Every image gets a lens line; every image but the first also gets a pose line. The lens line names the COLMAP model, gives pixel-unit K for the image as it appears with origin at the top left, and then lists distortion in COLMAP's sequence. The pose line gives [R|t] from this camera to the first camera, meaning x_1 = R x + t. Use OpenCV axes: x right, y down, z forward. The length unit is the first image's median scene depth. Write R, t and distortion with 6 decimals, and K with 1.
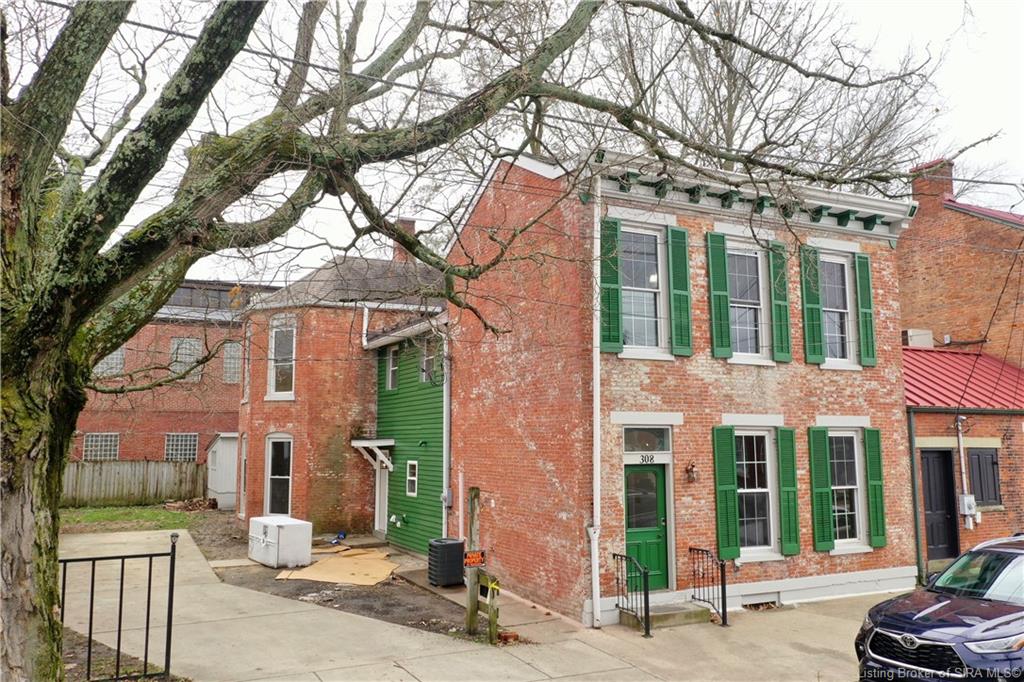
lens RADIAL K [[811.1, 0, 512.0], [0, 811.1, 341.0], [0, 0, 1]] dist [0.000233, -0.003325]
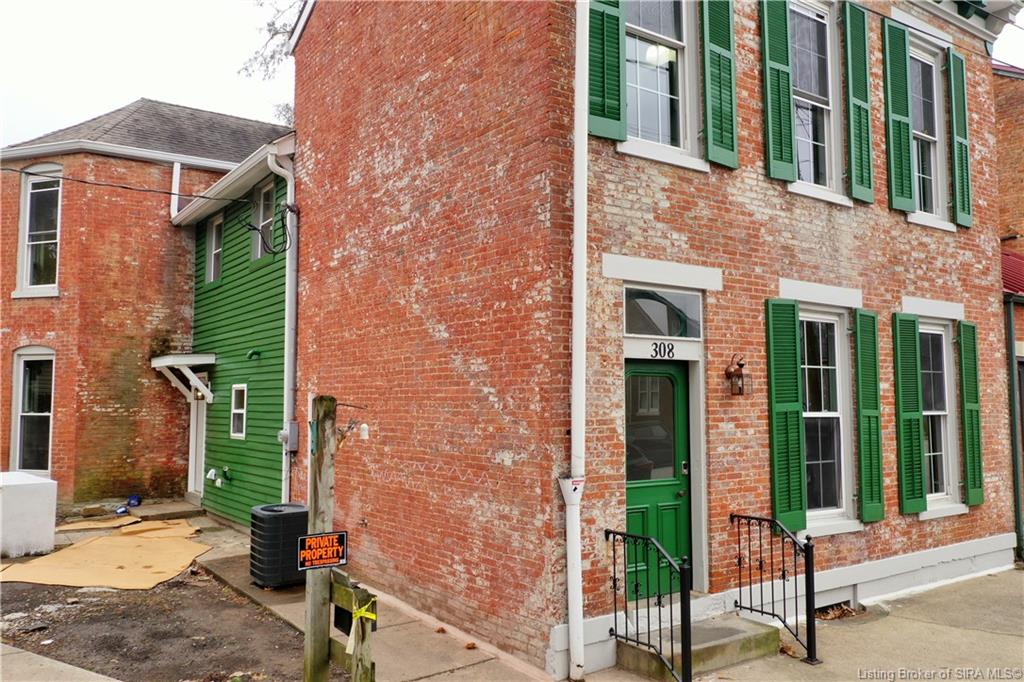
lens RADIAL K [[811.1, 0, 512.0], [0, 811.1, 341.0], [0, 0, 1]] dist [0.000233, -0.003325]
pose [[0.988415, 0.012547, 0.151258, -0.009713], [-0.019832, 0.998710, 0.046753, 0.107058], [-0.150477, -0.049212, 0.987388, 0.452621]]
